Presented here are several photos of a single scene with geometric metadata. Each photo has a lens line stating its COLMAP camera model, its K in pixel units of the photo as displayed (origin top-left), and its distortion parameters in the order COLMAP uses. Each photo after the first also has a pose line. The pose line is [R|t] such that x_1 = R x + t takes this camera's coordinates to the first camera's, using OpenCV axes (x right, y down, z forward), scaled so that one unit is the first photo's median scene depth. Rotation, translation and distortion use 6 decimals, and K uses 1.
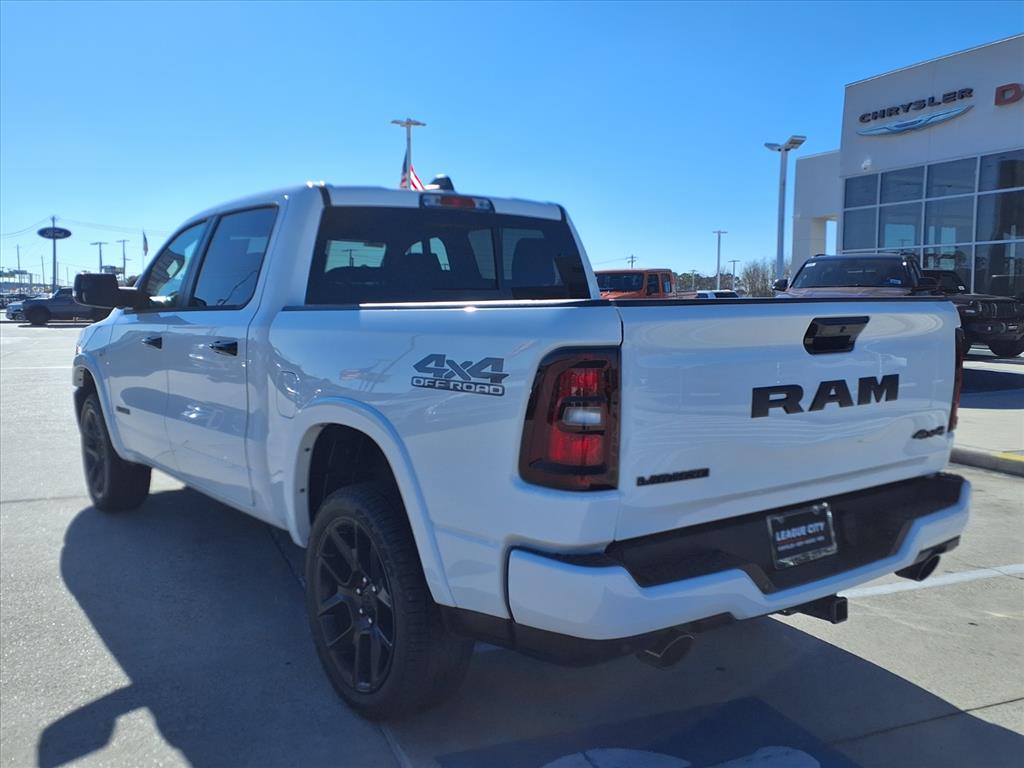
lens RADIAL K [[915.4, 0, 513.0], [0, 915.4, 385.1], [0, 0, 1]] dist [0.049937, -0.023628]
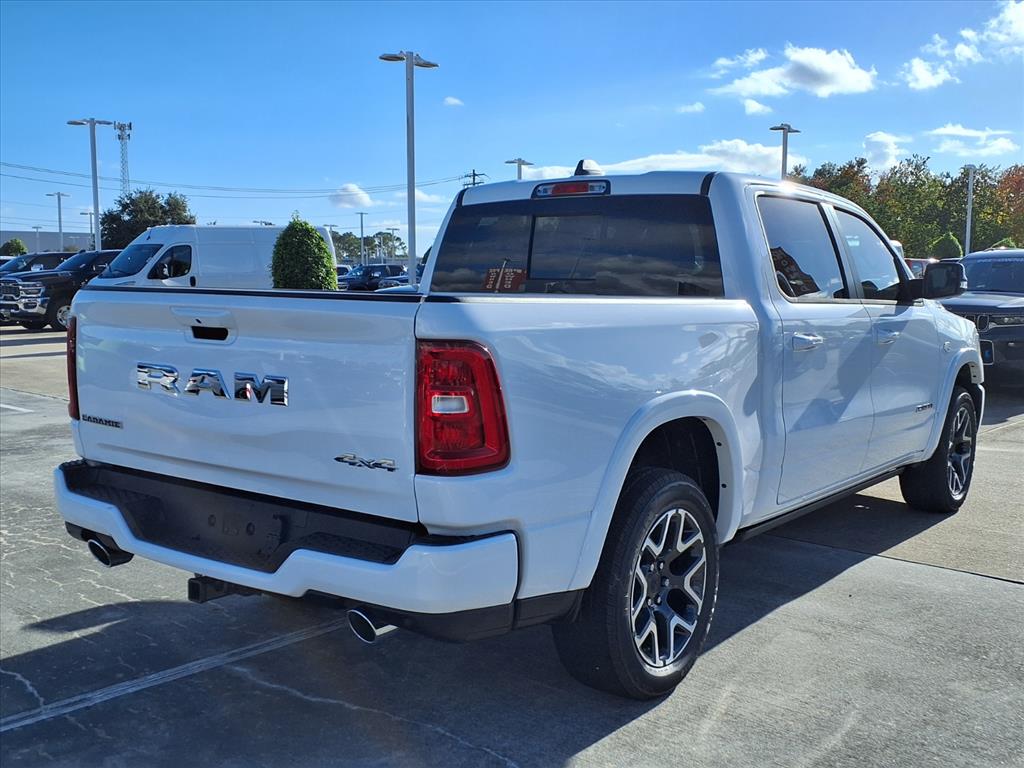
lens RADIAL K [[1080.3, 0, 505.9], [0, 1080.3, 394.8], [0, 0, 1]] dist [0.038846, 0.000000]
pose [[0.272378, 0.109523, -0.955937, 1.535505], [-0.103964, 0.991034, 0.083921, -0.108749], [0.956557, 0.076525, 0.281322, 0.940196]]
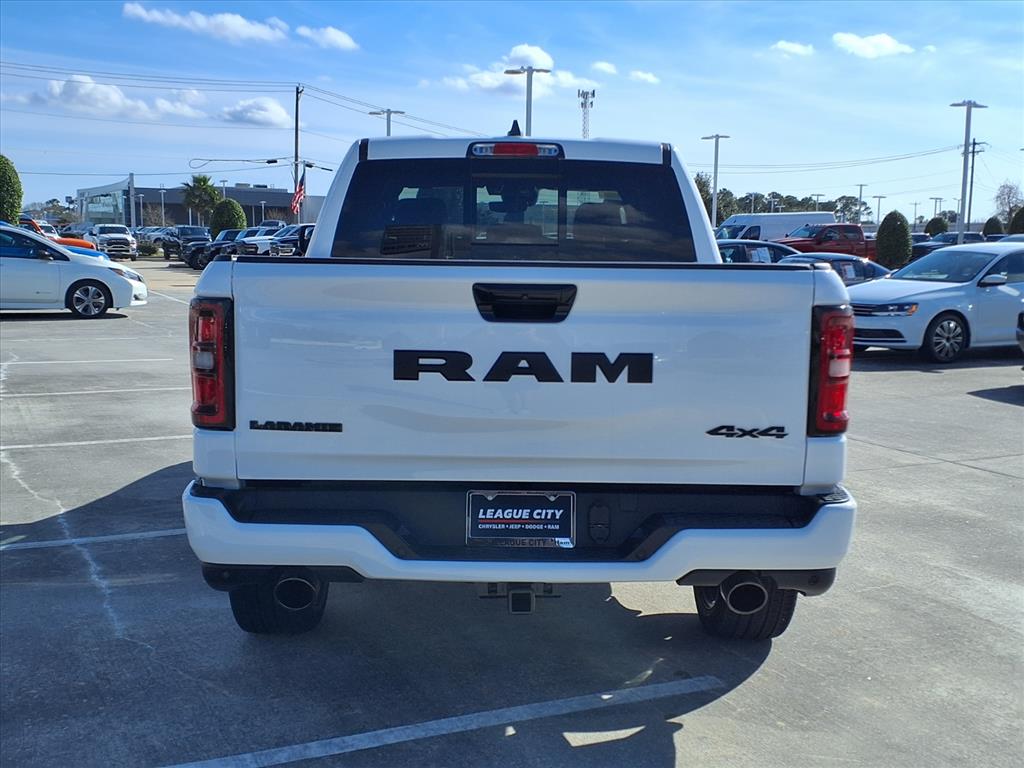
lens RADIAL K [[1195.6, 0, 513.1], [0, 1195.6, 381.0], [0, 0, 1]] dist [0.039577, 0.000000]
pose [[0.809346, 0.079537, -0.581921, 0.988392], [-0.070926, 0.996773, 0.037595, -0.018425], [0.583033, 0.010846, 0.812376, 0.026345]]
